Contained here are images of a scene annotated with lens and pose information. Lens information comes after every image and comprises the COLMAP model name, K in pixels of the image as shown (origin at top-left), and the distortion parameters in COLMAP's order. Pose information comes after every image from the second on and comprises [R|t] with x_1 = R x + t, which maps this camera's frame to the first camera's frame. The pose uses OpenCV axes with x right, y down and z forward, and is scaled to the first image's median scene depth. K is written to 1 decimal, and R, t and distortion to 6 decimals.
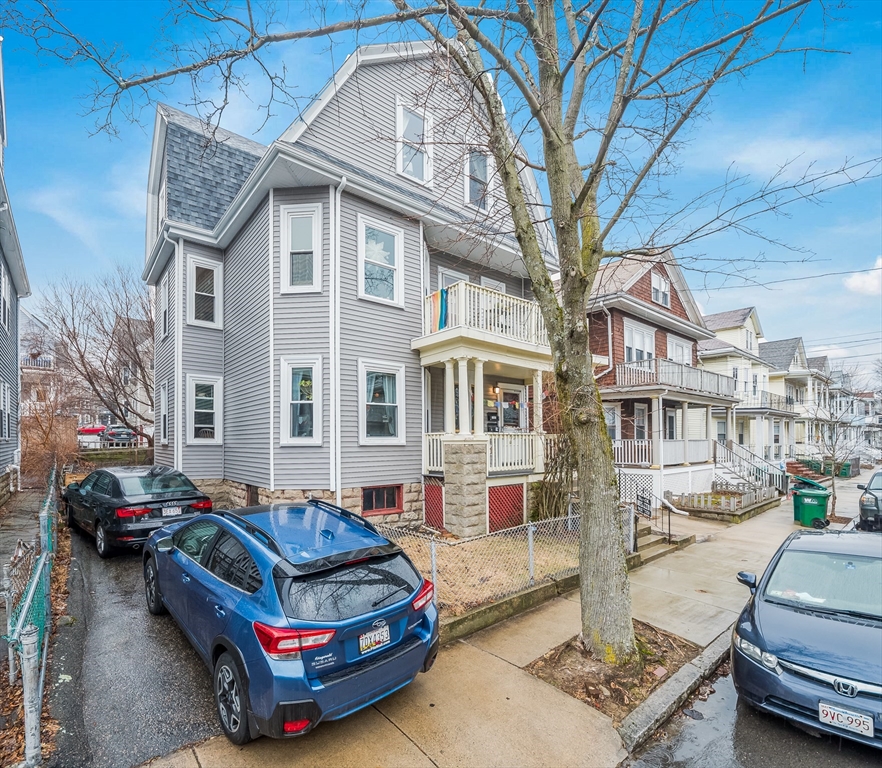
lens RADIAL K [[428.8, 0, 428.0], [0, 428.8, 433.4], [0, 0, 1]] dist [-0.000808, 0.000047]
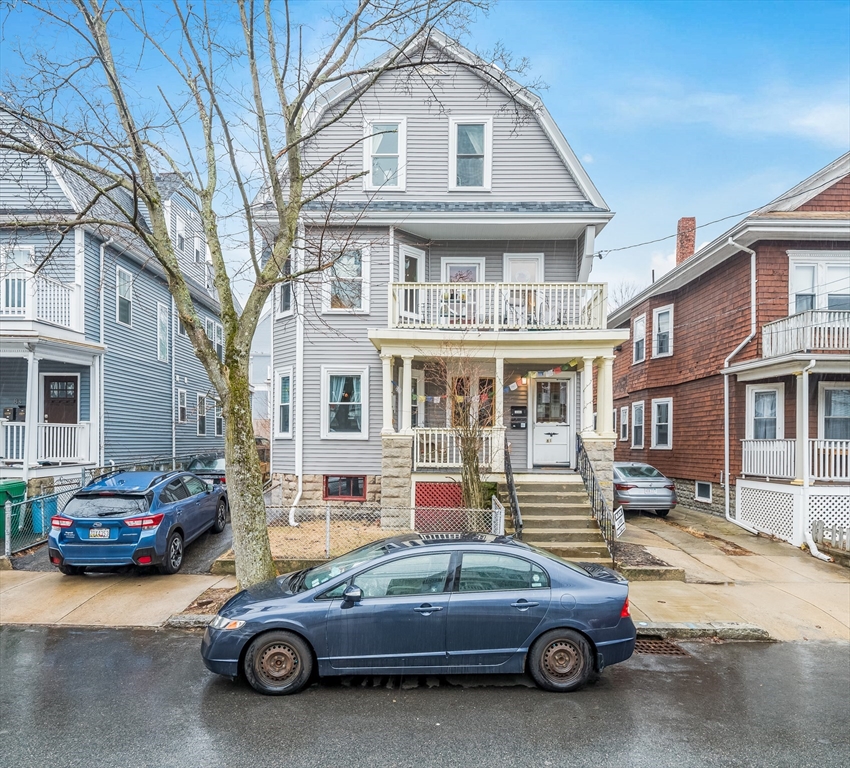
lens RADIAL K [[541.4, 0, 424.3], [0, 541.4, 446.0], [0, 0, 1]] dist [0.003718, -0.002362]
pose [[0.768823, 0.014656, -0.639294, 0.949692], [-0.003325, 0.999815, 0.018922, 0.016241], [0.639453, -0.012421, 0.768730, 0.029957]]
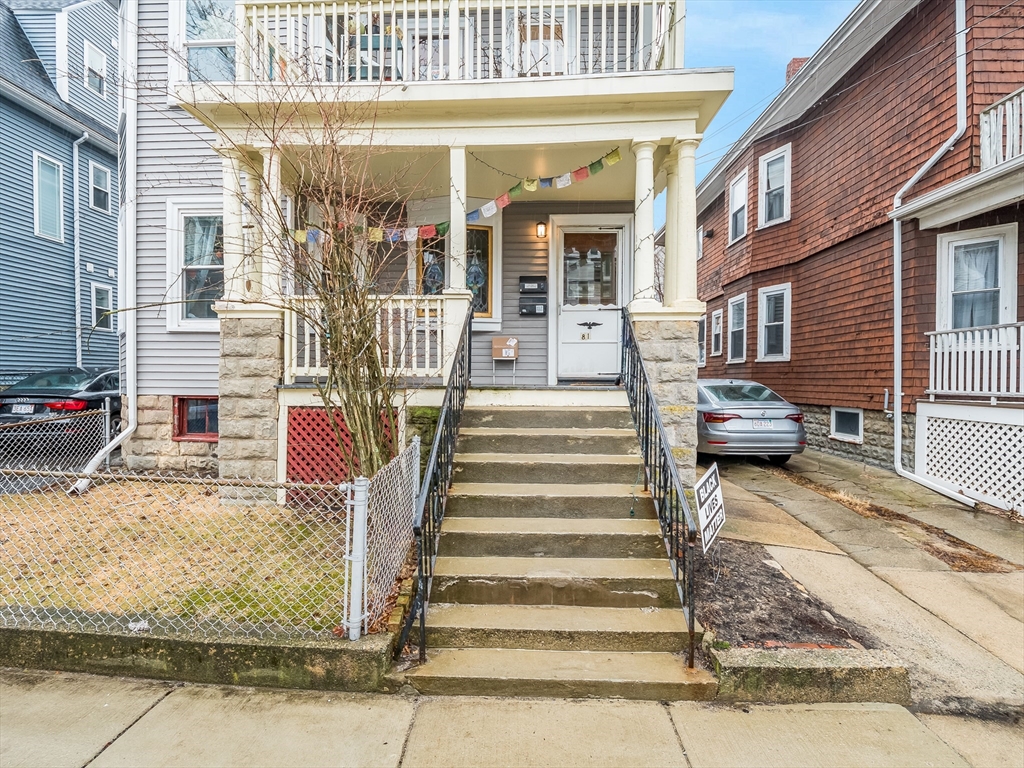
lens RADIAL K [[498.9, 0, 515.0], [0, 498.9, 386.3], [0, 0, 1]] dist [-0.009261, -0.000796]
pose [[0.750856, 0.019800, -0.660169, 0.698132], [0.000163, 0.999545, 0.030165, 0.082925], [0.660466, -0.022757, 0.750511, 0.725456]]
